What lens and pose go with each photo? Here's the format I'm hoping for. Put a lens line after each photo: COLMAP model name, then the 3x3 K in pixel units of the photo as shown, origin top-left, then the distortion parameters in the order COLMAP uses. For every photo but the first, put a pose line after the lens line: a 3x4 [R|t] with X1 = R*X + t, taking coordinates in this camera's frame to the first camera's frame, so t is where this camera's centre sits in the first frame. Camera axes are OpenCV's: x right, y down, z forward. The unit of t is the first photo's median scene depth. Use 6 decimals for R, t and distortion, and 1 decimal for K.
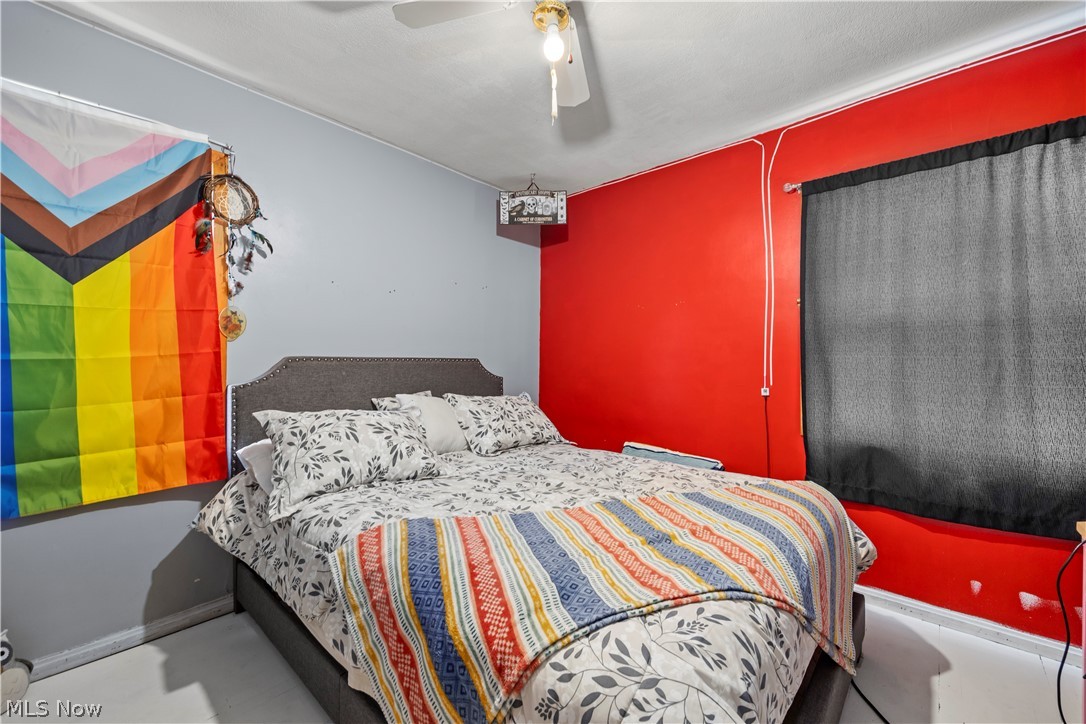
lens RADIAL K [[436.7, 0, 541.5], [0, 436.7, 362.2], [0, 0, 1]] dist [0.002408, 0.000171]
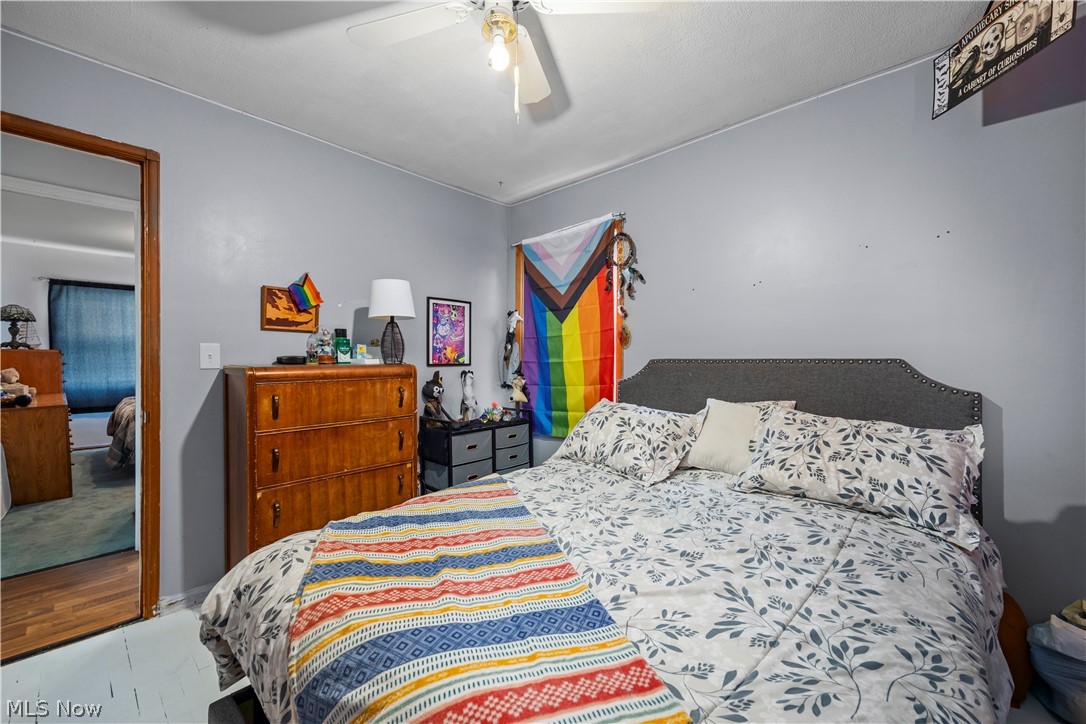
lens RADIAL K [[436.7, 0, 541.5], [0, 436.7, 362.2], [0, 0, 1]] dist [0.002408, 0.000171]
pose [[-0.024390, -0.000242, -0.999702, 0.658681], [-0.001112, 0.999999, -0.000215, -0.003787], [0.999702, 0.001107, -0.024391, 0.702890]]
